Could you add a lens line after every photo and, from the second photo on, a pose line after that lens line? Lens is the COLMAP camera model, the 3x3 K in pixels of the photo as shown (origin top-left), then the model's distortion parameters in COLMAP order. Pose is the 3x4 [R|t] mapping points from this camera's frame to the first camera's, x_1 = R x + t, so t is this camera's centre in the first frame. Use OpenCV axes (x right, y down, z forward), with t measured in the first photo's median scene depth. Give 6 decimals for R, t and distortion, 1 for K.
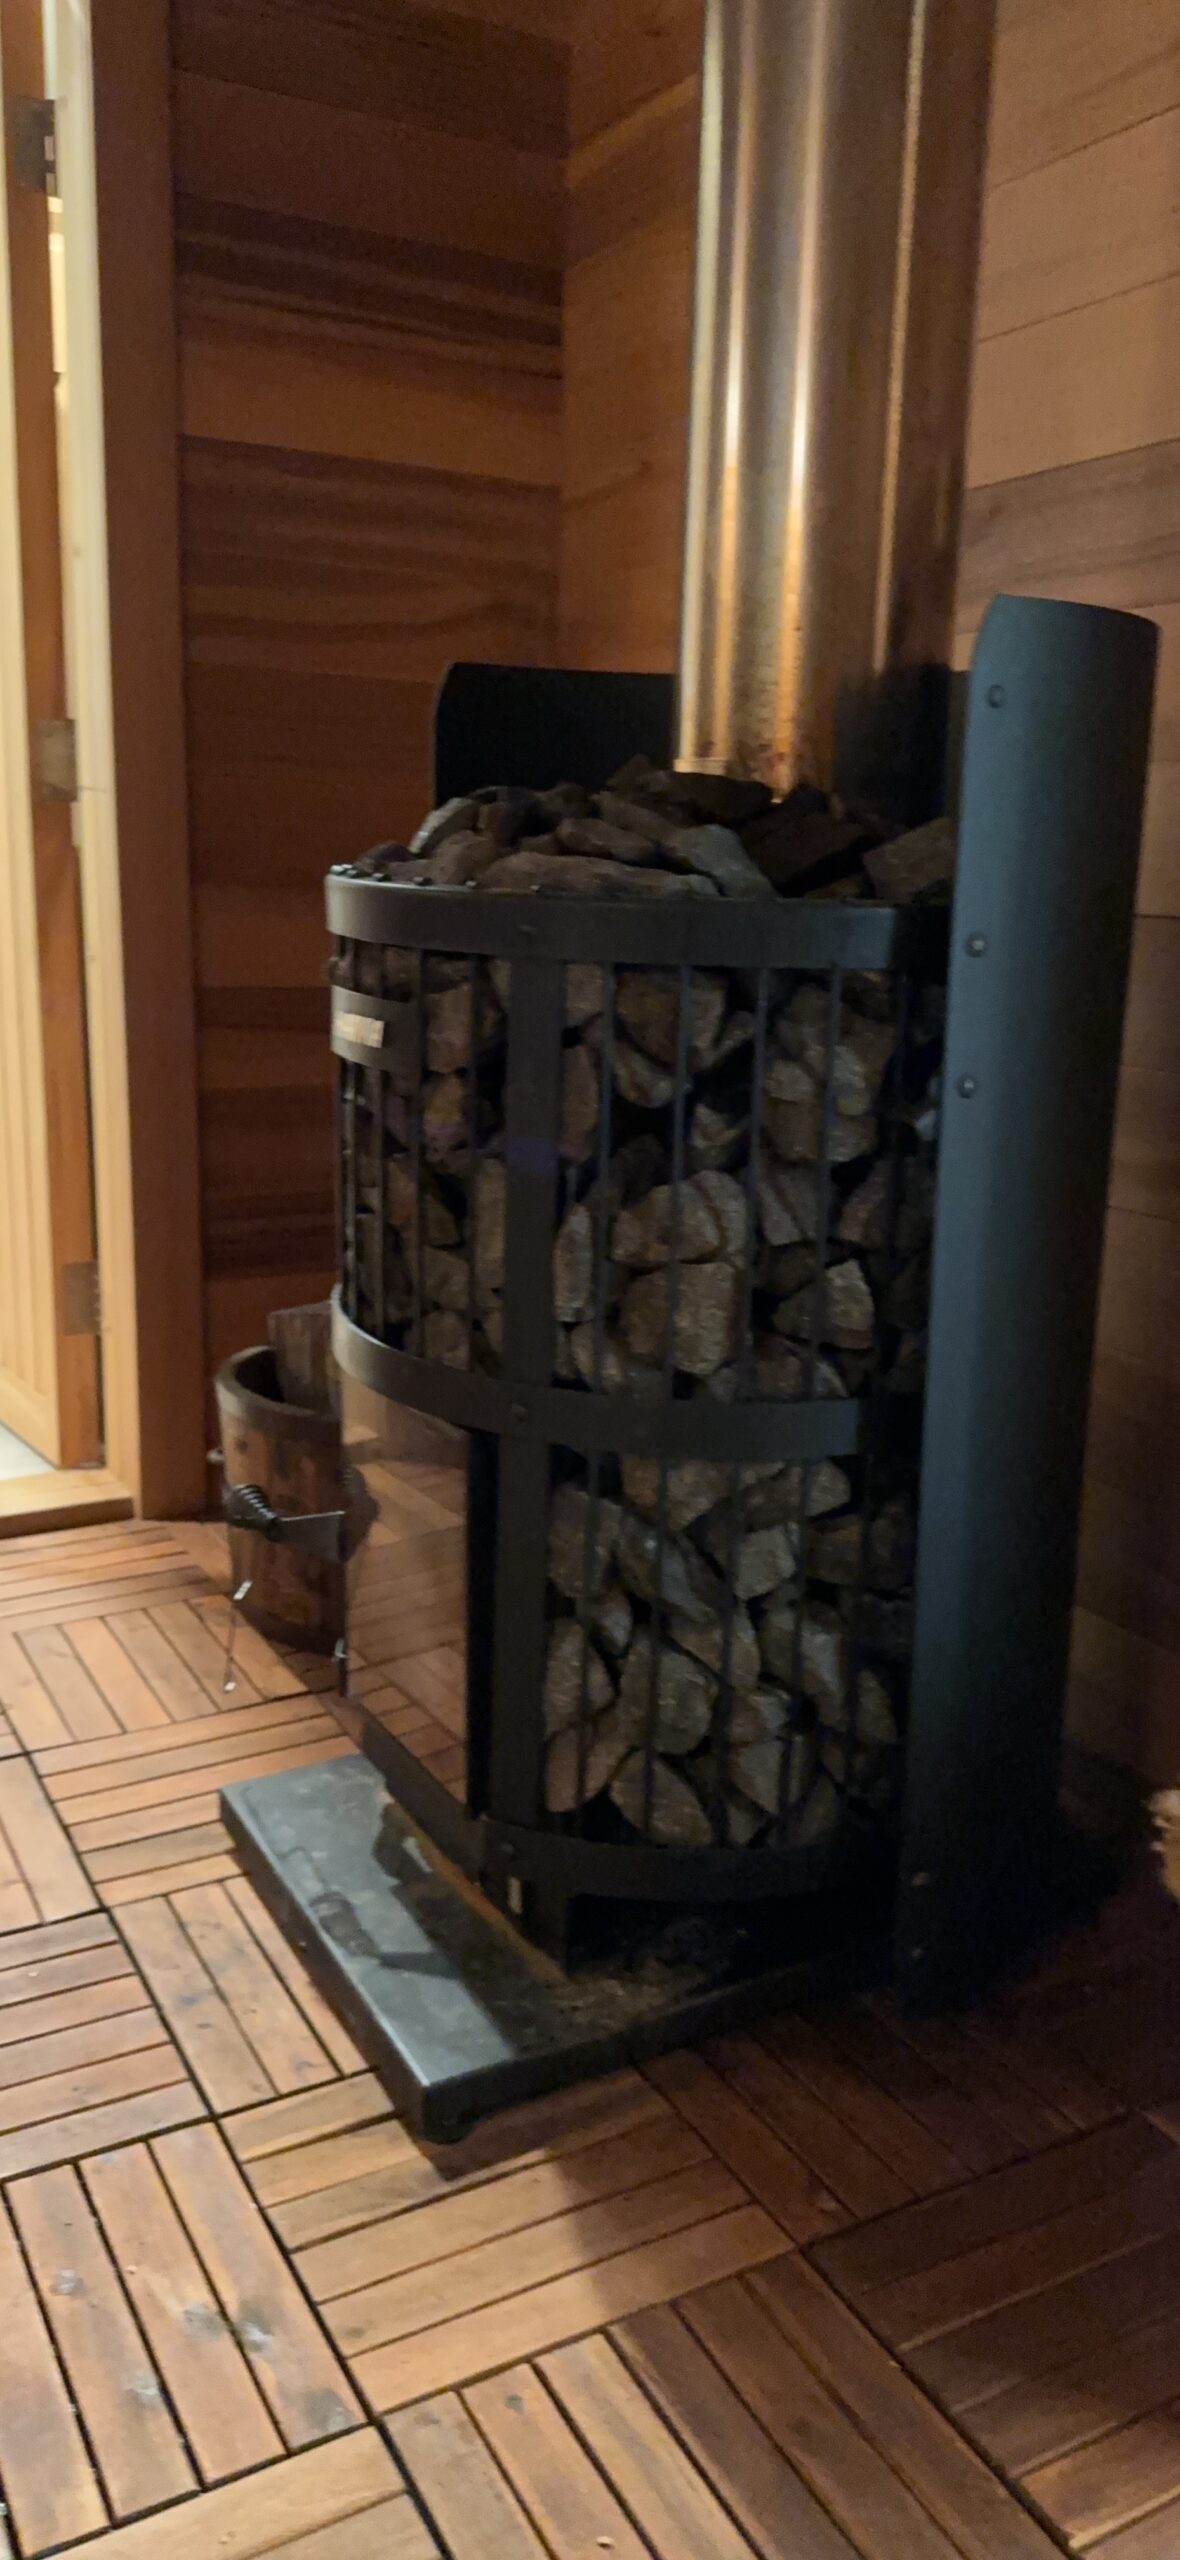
lens RADIAL K [[1686.7, 0, 746.8], [0, 1686.7, 1392.7], [0, 0, 1]] dist [0.139105, -0.152091]
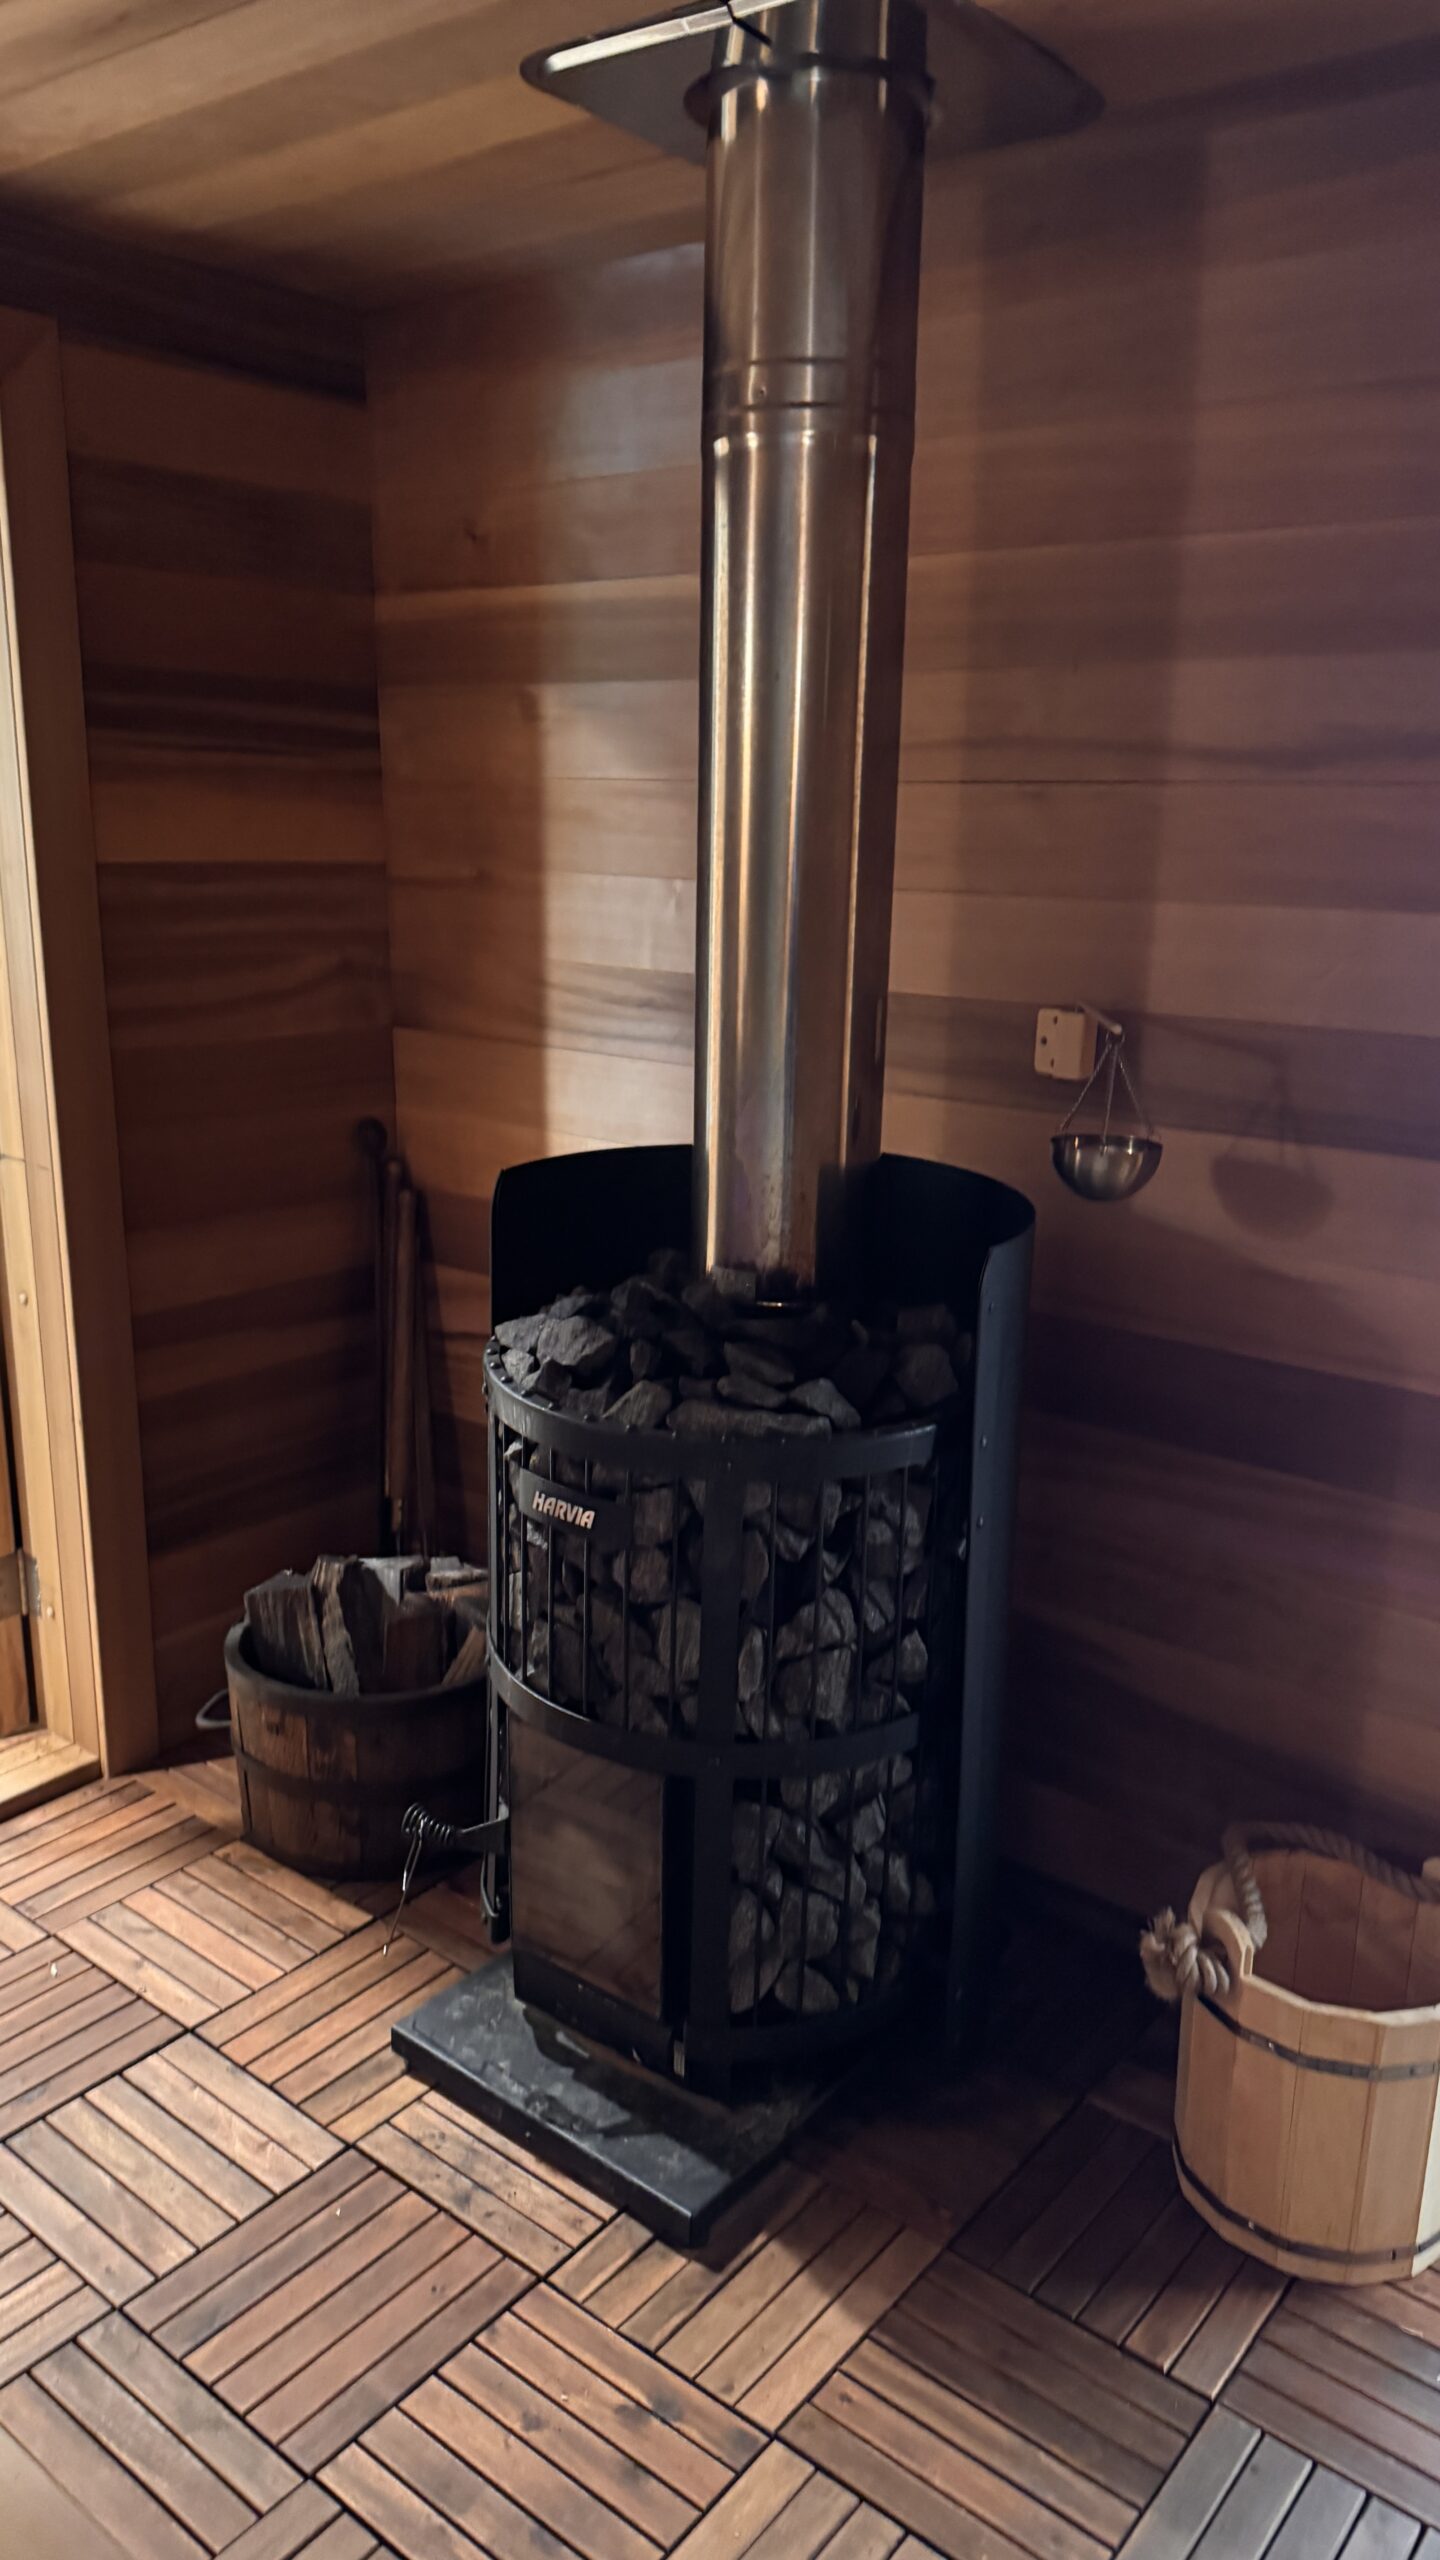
lens RADIAL K [[1836.8, 0, 720.0], [0, 1836.8, 1280.0], [0, 0, 1]] dist [0.065131, 0.000619]
pose [[0.919242, -0.105631, 0.379258, -0.689315], [0.082296, 0.993608, 0.077274, -0.527268], [-0.384996, -0.039822, 0.922059, -0.472527]]
